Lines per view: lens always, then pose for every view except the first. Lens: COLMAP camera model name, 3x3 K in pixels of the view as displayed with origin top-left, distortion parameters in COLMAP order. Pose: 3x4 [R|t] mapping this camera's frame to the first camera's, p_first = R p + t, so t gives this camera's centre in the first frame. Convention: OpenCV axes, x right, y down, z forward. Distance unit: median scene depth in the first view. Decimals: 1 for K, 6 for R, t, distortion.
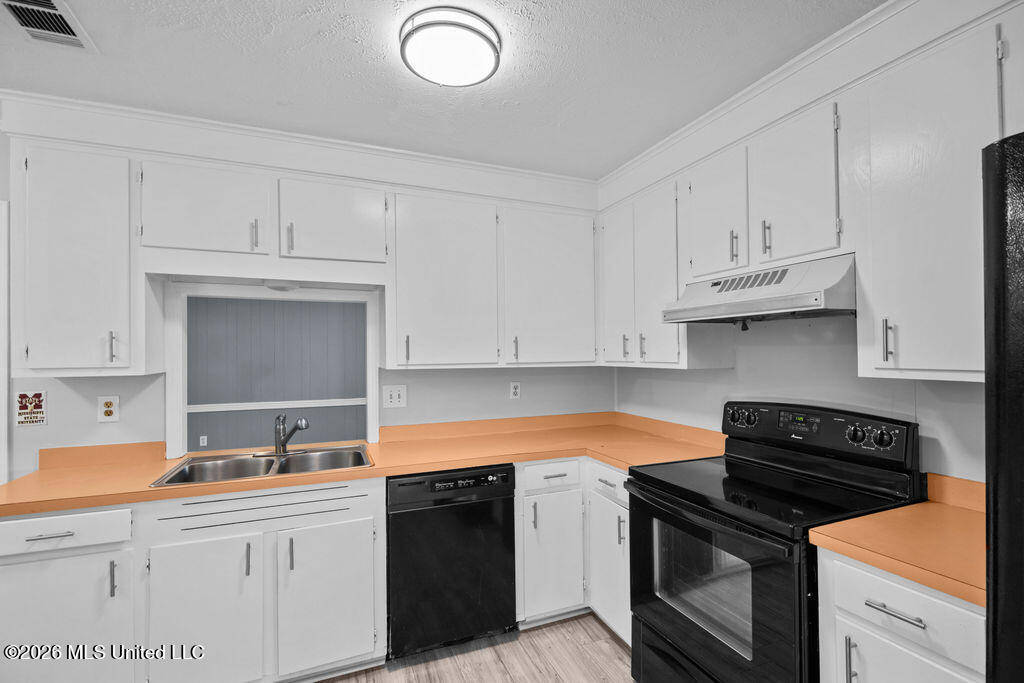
lens RADIAL K [[461.9, 0, 509.9], [0, 461.9, 346.8], [0, 0, 1]] dist [-0.015631, -0.001811]
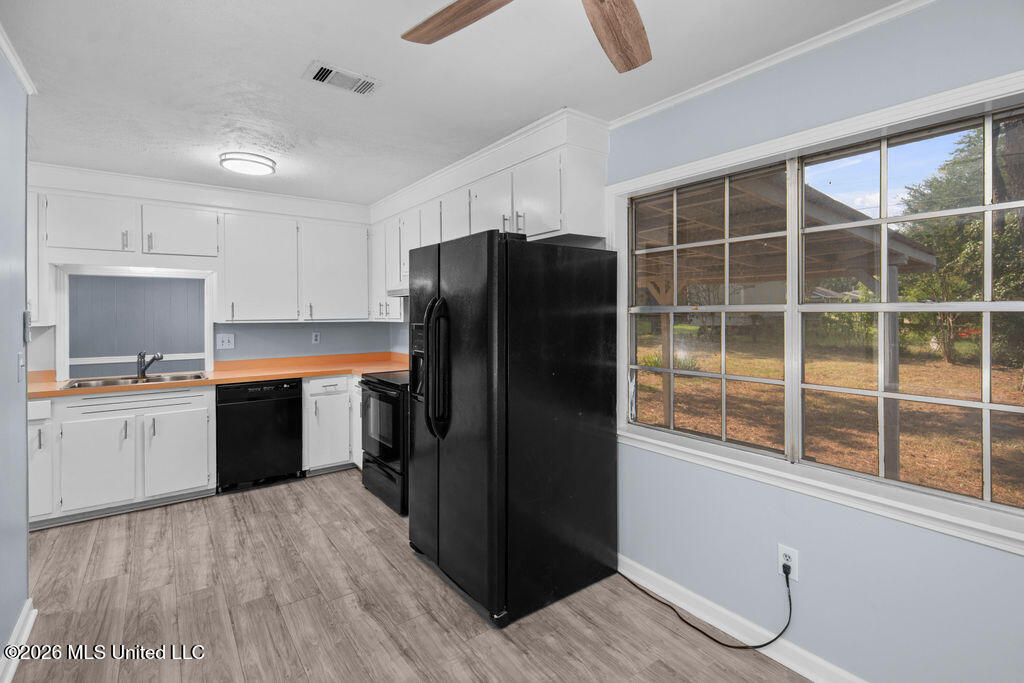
lens RADIAL K [[461.9, 0, 517.6], [0, 461.9, 311.6], [0, 0, 1]] dist [-0.015631, -0.001811]
pose [[0.960282, 0.002565, 0.279021, 0.337098], [-0.004637, 0.999966, 0.006767, -0.007992], [-0.278994, -0.007792, 0.960261, -0.963032]]
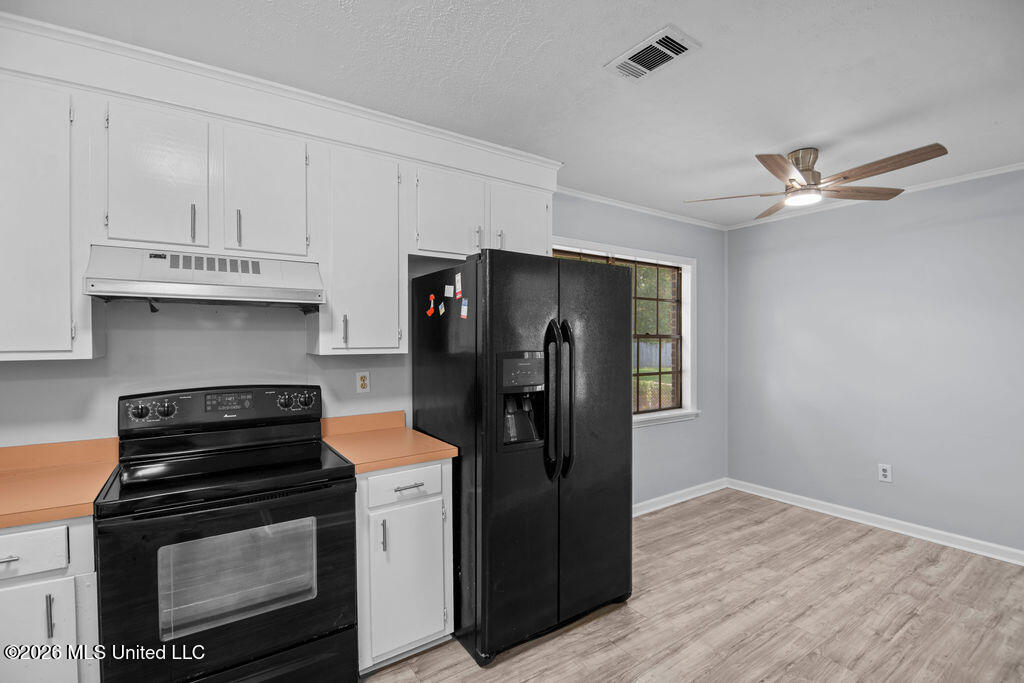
lens RADIAL K [[461.9, 0, 510.4], [0, 461.9, 343.0], [0, 0, 1]] dist [-0.015631, -0.001811]
pose [[-0.211177, -0.007440, 0.977420, -0.512229], [-0.013251, 0.999901, 0.004748, 0.010914], [-0.977358, -0.011950, -0.211255, 0.534408]]
